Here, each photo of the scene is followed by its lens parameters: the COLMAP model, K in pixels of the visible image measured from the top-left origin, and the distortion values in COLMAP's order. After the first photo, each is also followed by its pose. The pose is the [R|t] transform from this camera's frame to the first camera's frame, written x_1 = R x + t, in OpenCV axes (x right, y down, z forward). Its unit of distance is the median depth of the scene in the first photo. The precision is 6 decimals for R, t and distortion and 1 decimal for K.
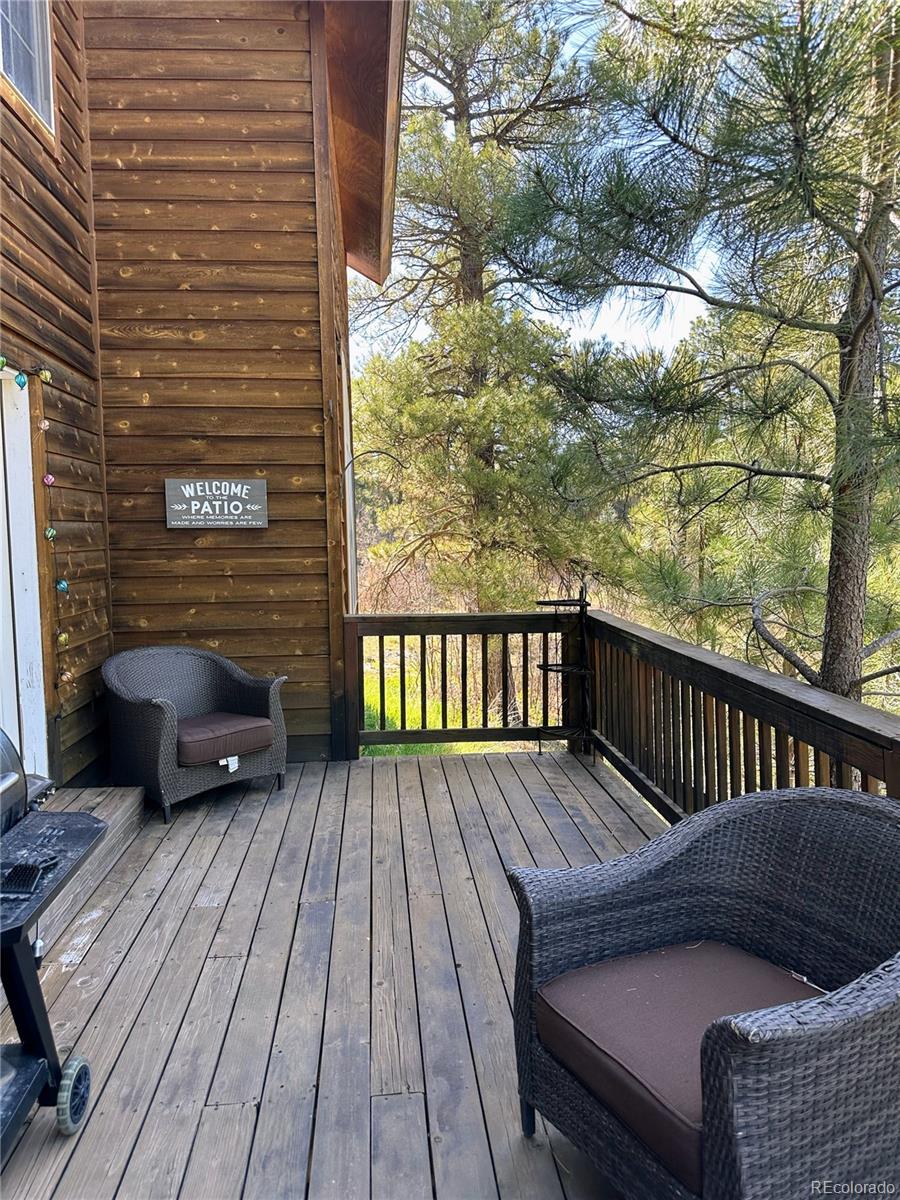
lens RADIAL K [[845.3, 0, 444.8], [0, 845.3, 599.1], [0, 0, 1]] dist [0.063395, -0.076614]
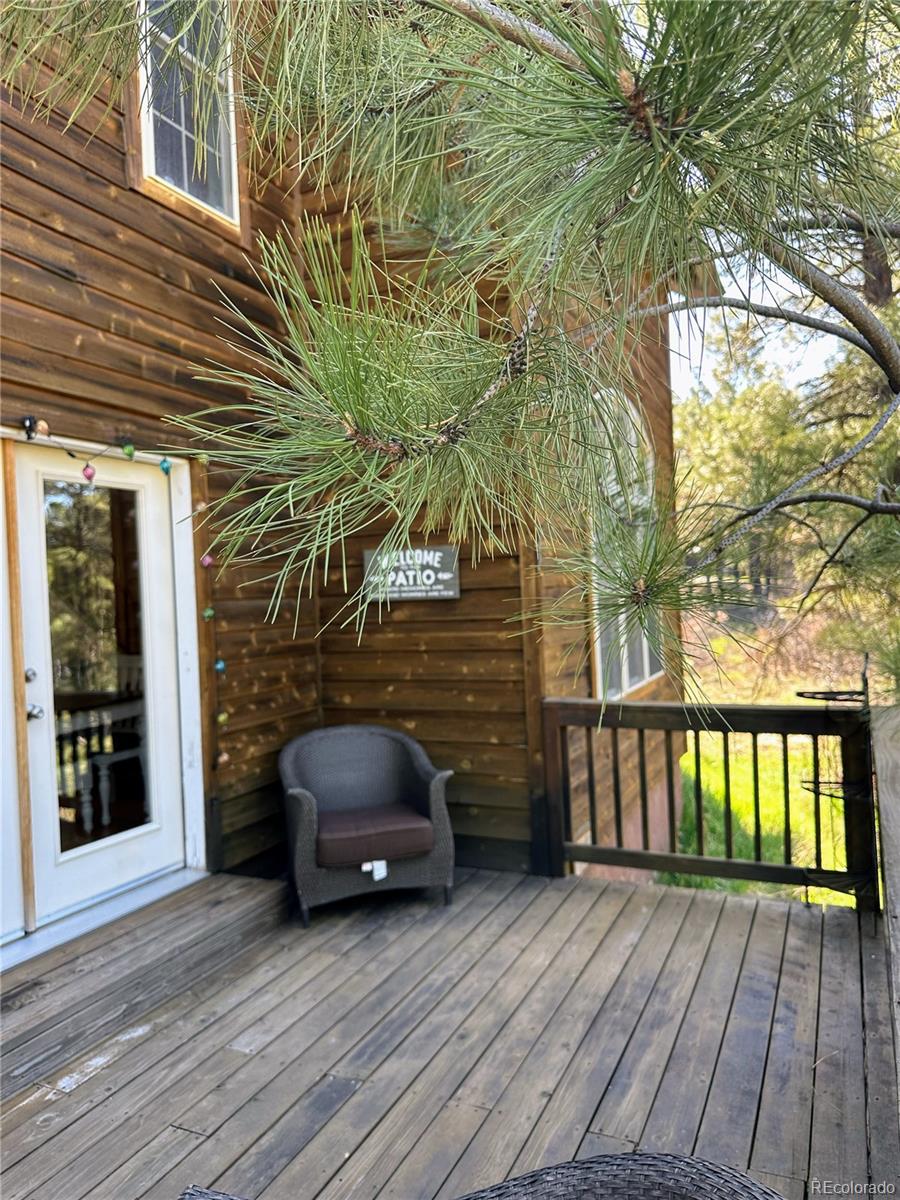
lens RADIAL K [[845.3, 0, 511.0], [0, 845.3, 590.5], [0, 0, 1]] dist [0.063395, -0.076614]
pose [[0.867178, -0.020601, -0.497572, 0.309904], [-0.012909, 0.997878, -0.063812, -0.039859], [0.497831, 0.061759, 0.865073, 0.282331]]
